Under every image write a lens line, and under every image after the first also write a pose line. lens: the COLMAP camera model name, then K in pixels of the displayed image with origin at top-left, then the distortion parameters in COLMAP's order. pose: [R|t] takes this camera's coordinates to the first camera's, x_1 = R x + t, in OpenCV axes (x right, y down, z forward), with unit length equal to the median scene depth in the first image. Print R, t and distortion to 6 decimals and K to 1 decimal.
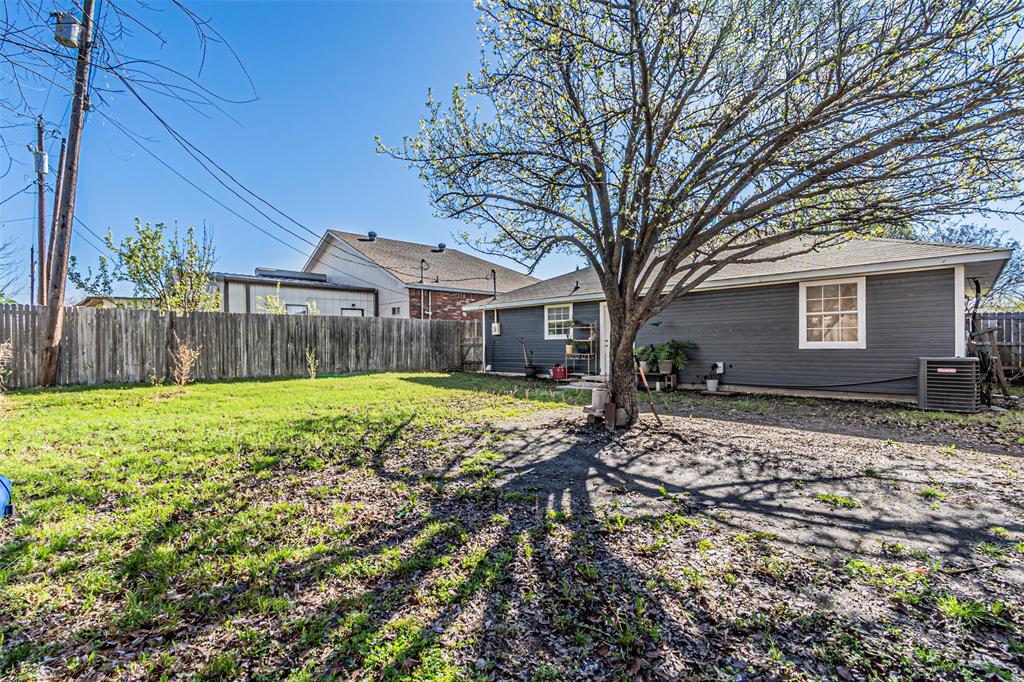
lens RADIAL K [[457.5, 0, 512.0], [0, 457.5, 341.0], [0, 0, 1]] dist [0.000289, 0.000036]
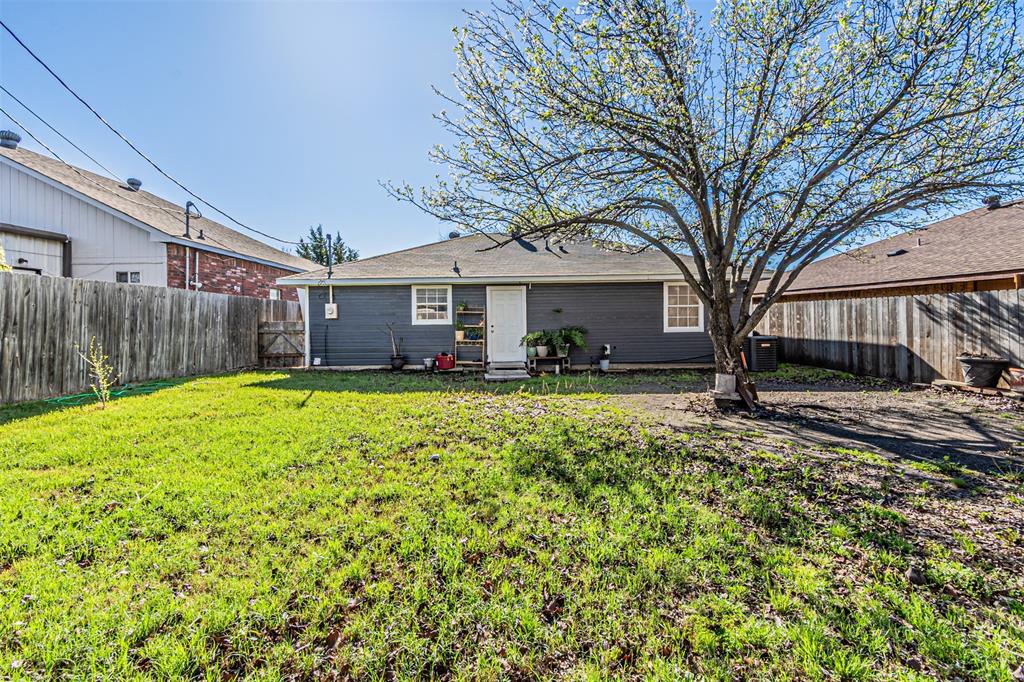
lens RADIAL K [[444.6, 0, 507.6], [0, 444.6, 320.4], [0, 0, 1]] dist [-0.001333, -0.000075]
pose [[0.707734, 0.005173, 0.706460, -0.394296], [0.000943, 0.999965, -0.008266, -0.004198], [-0.706479, 0.006517, 0.707704, 0.286988]]
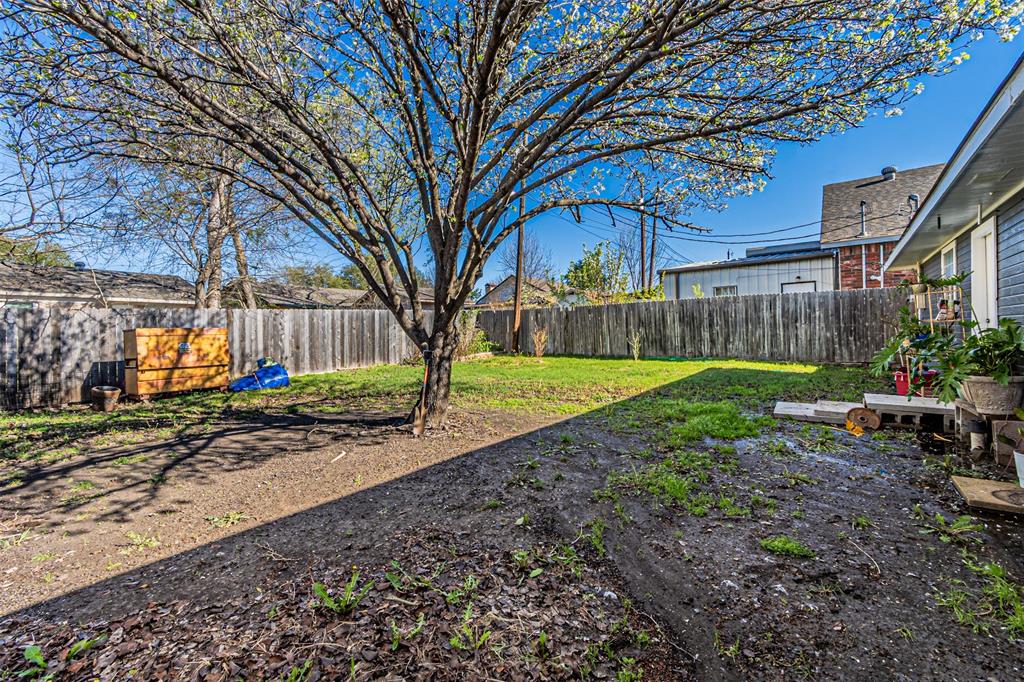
lens RADIAL K [[443.7, 0, 500.4], [0, 443.7, 340.7], [0, 0, 1]] dist [0.000603, 0.000132]
pose [[0.119303, 0.026473, -0.992505, 0.497956], [0.026384, 0.999207, 0.029823, -0.004077], [0.992507, -0.029744, 0.118510, 0.463491]]
